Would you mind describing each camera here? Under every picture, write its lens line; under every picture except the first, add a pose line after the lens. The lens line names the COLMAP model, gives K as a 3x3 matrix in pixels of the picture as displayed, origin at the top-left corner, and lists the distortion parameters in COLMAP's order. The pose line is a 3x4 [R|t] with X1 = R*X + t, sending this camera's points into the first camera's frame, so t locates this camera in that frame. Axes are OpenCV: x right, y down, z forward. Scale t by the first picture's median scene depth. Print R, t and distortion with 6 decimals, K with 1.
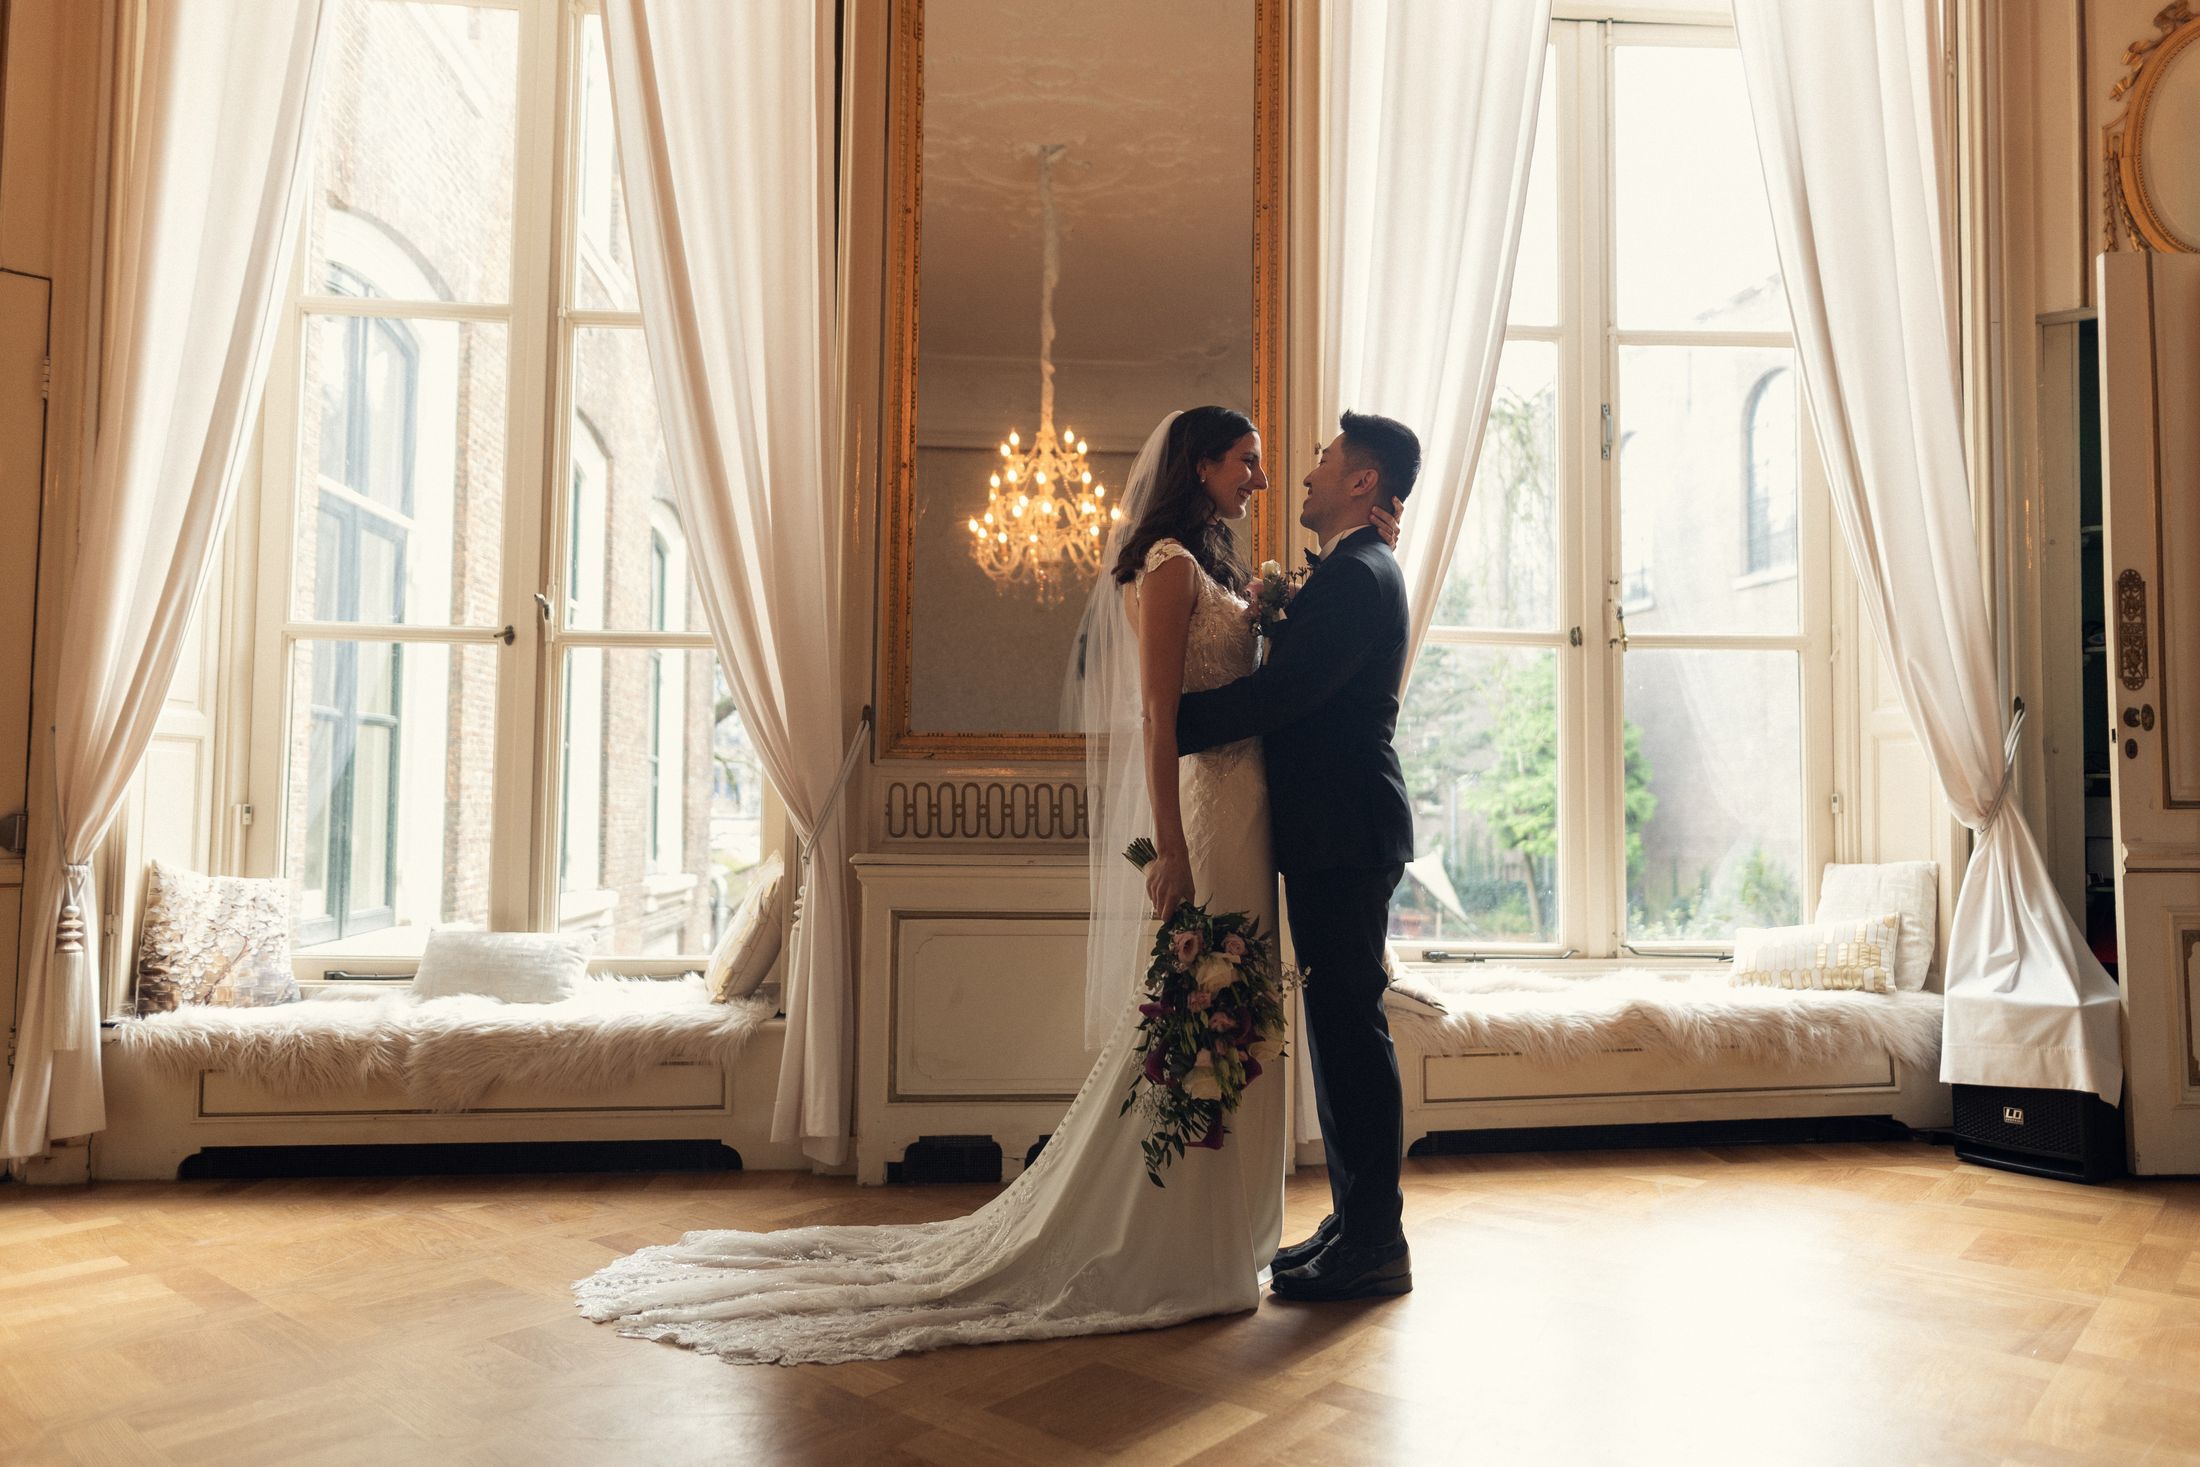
lens RADIAL K [[1800.0, 0, 1247.2], [0, 1800.0, 700.5], [0, 0, 1]] dist [-0.006039, -0.015286]
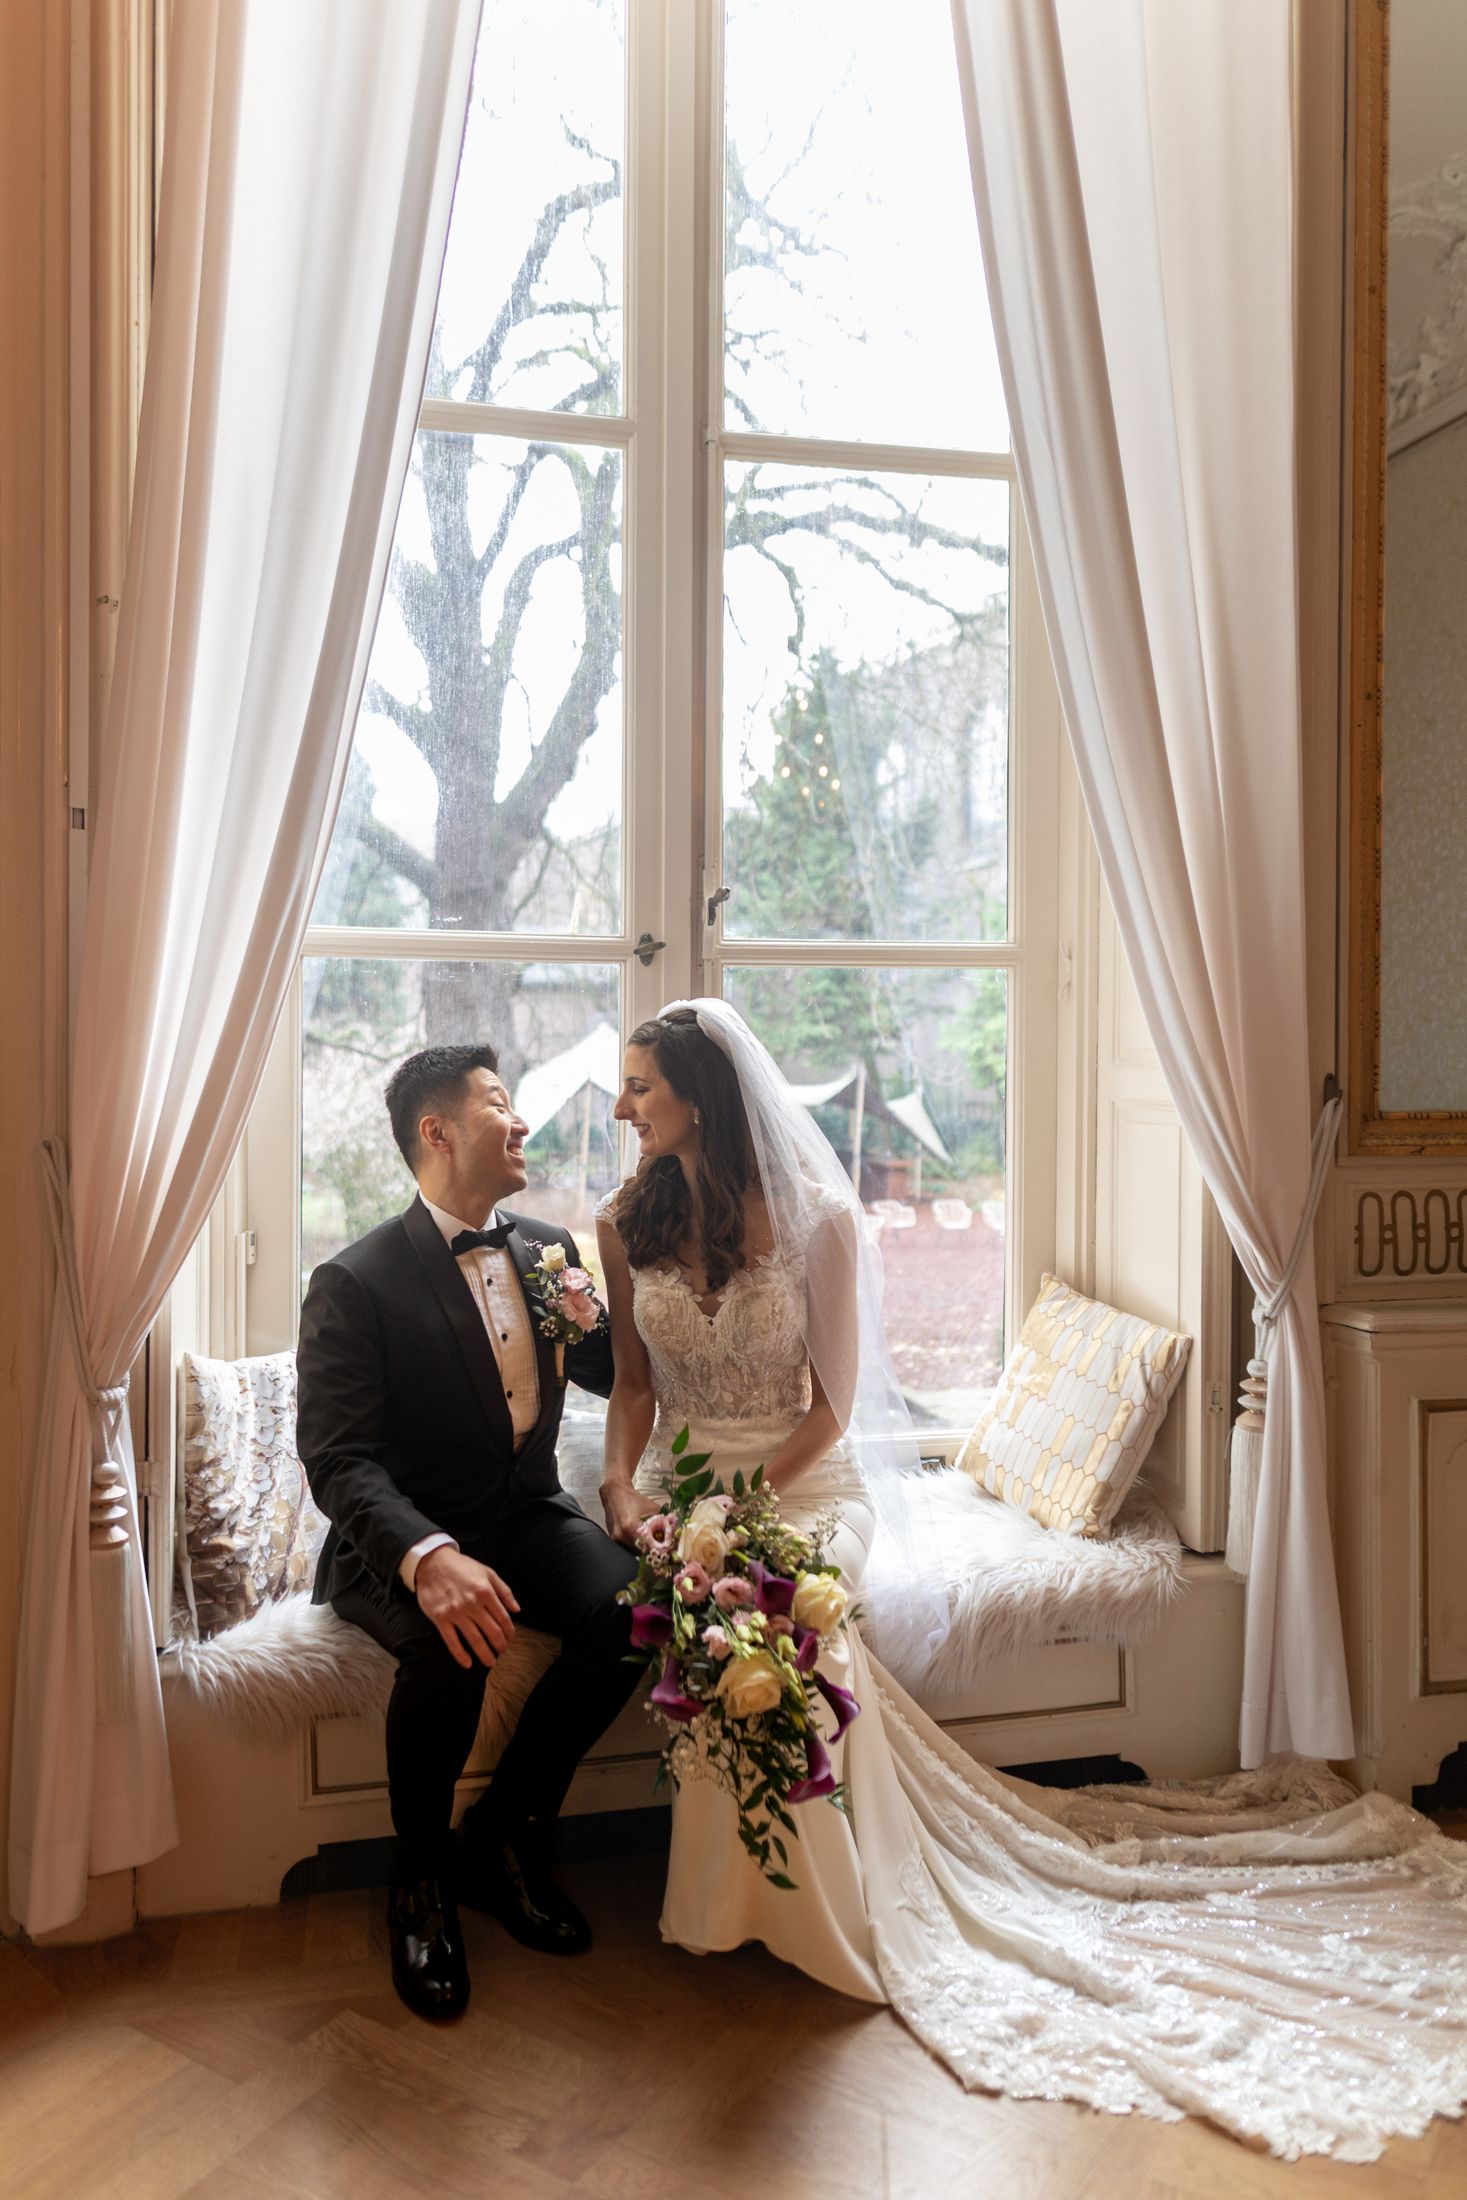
lens RADIAL K [[1800.0, 0, 788.4], [0, 1800.0, 1033.6], [0, 0, 1]] dist [-0.006039, -0.015286]
pose [[0.988476, -0.006236, 0.151250, -0.499925], [-0.004115, 0.997675, 0.068026, -0.054570], [-0.151322, -0.067865, 0.986152, 0.398927]]
